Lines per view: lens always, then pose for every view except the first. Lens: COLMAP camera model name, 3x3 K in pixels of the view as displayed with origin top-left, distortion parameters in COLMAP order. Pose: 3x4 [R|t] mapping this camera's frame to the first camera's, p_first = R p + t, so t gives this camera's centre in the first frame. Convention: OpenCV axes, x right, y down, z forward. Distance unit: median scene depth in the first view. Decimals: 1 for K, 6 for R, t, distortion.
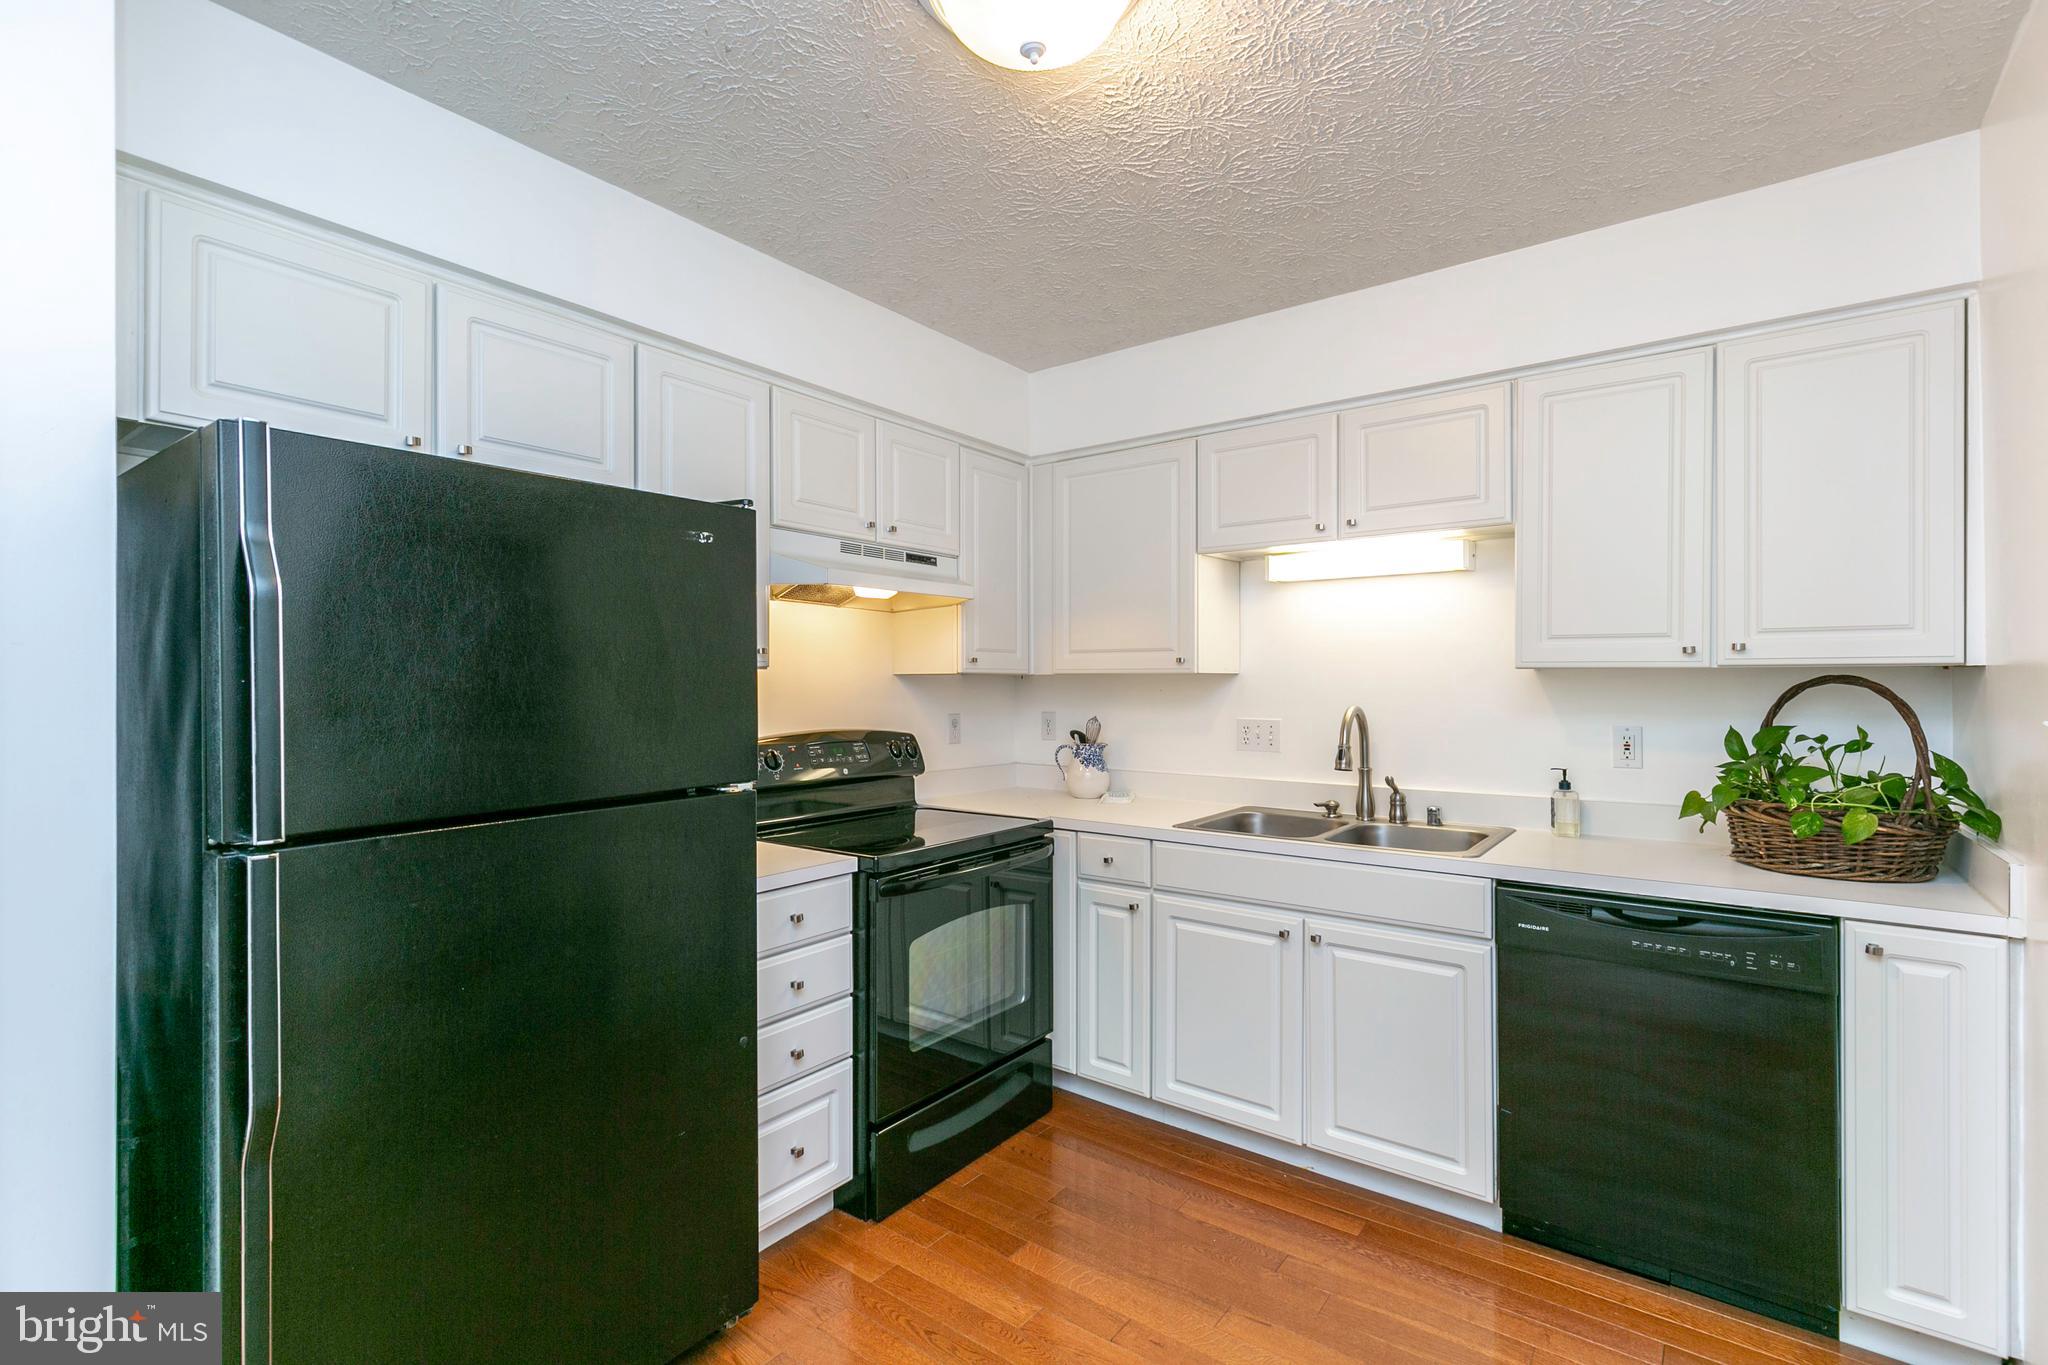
lens RADIAL K [[933.4, 0, 1052.2], [0, 933.4, 677.0], [0, 0, 1]] dist [0.007967, 0.000140]
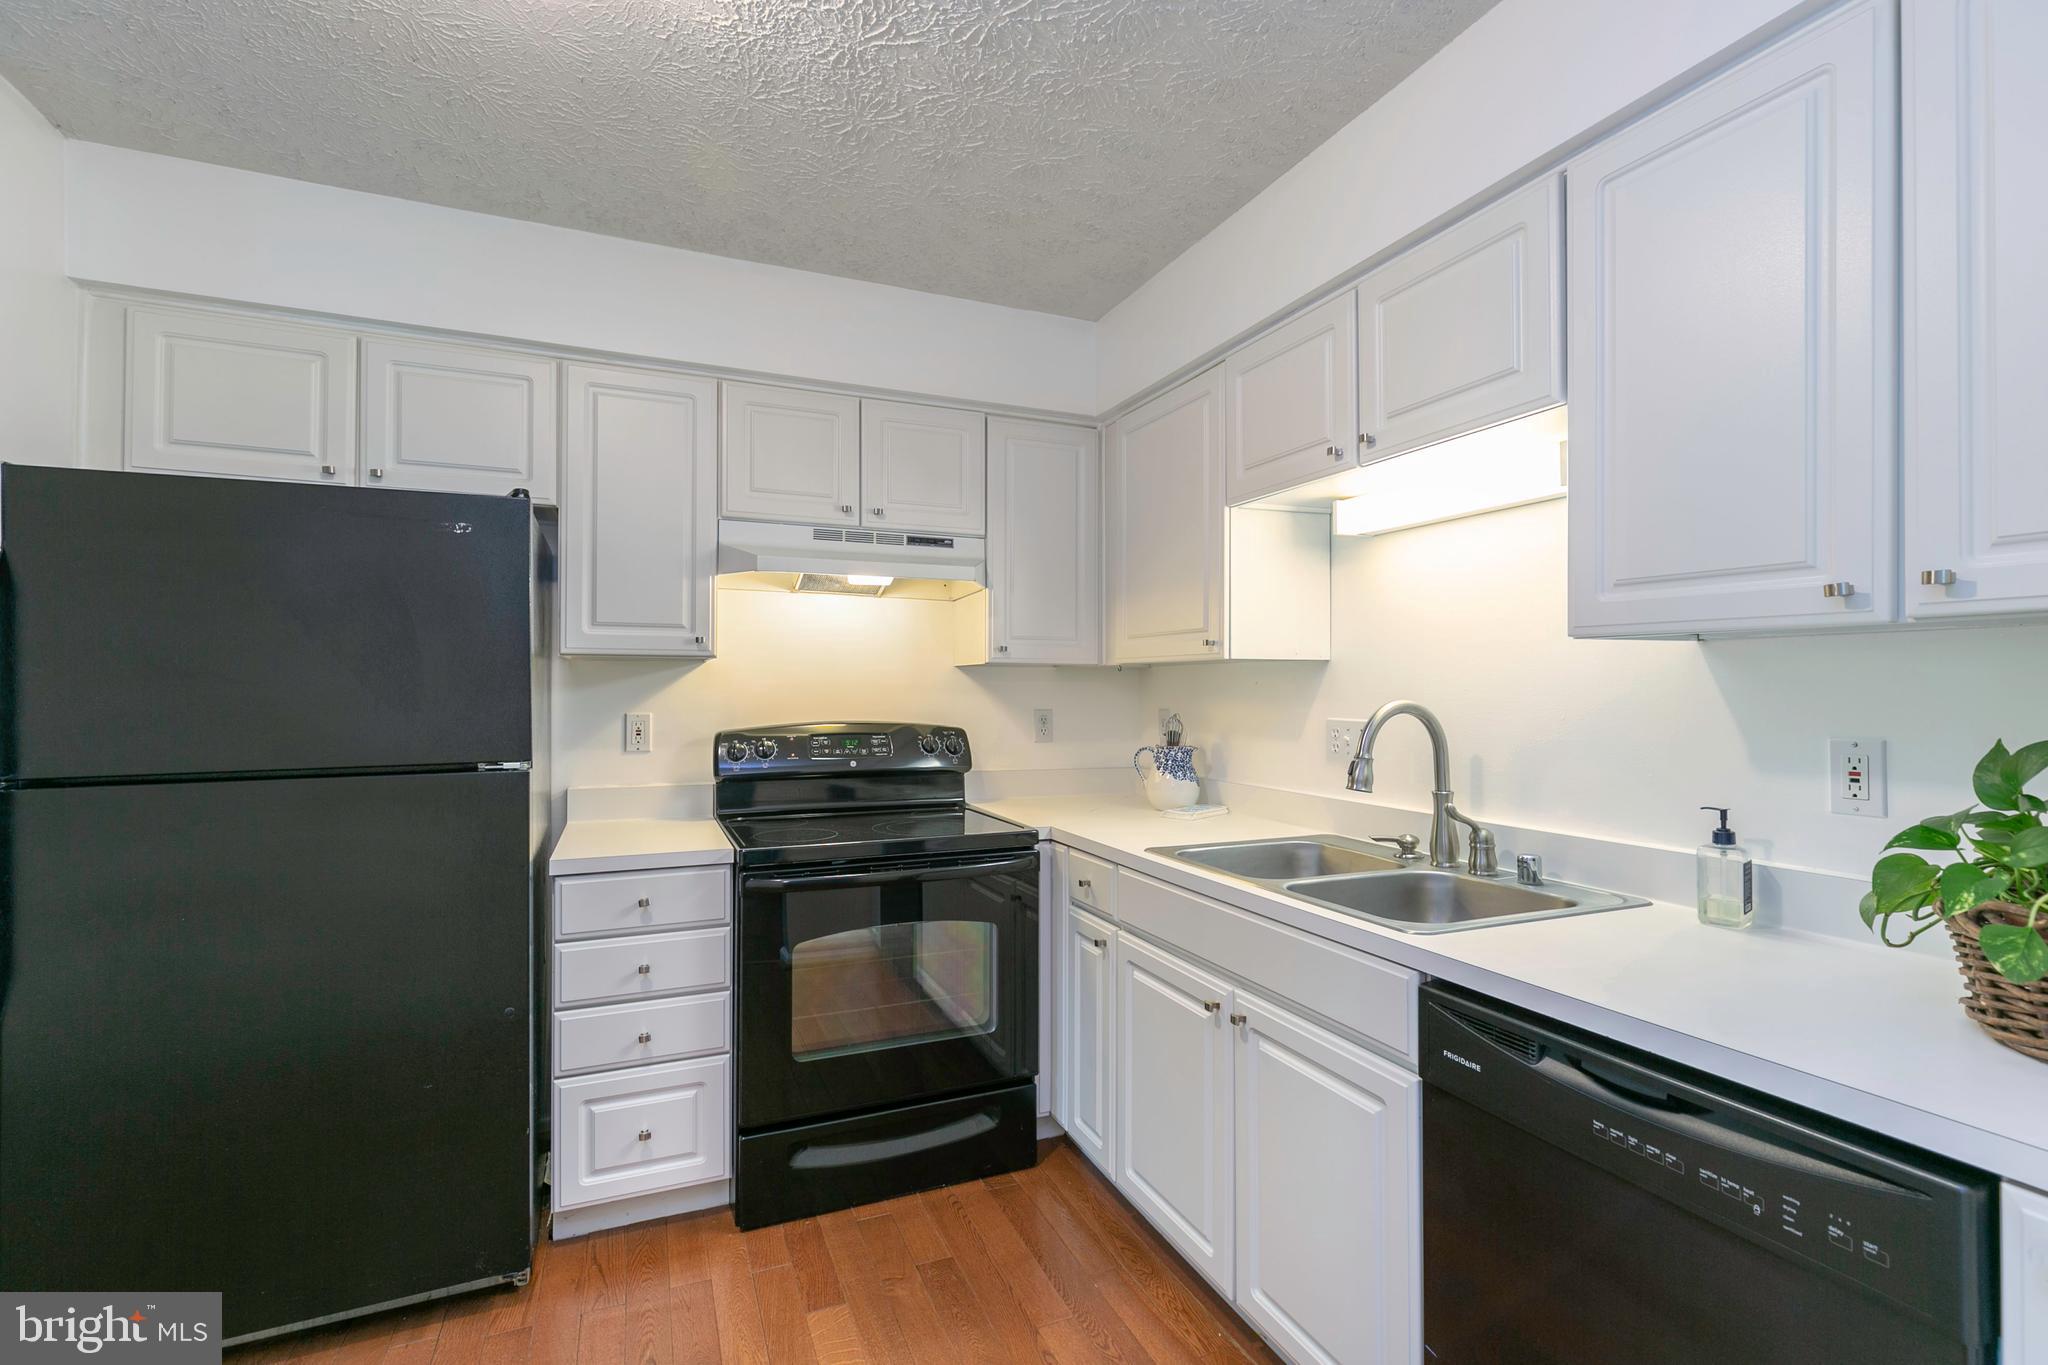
lens RADIAL K [[933.4, 0, 1017.9], [0, 933.4, 678.3], [0, 0, 1]] dist [0.007967, 0.000140]
pose [[0.859459, -0.004627, -0.511185, 0.444974], [0.002431, 0.999985, -0.004964, 0.017403], [0.511200, 0.003023, 0.859457, 0.256137]]
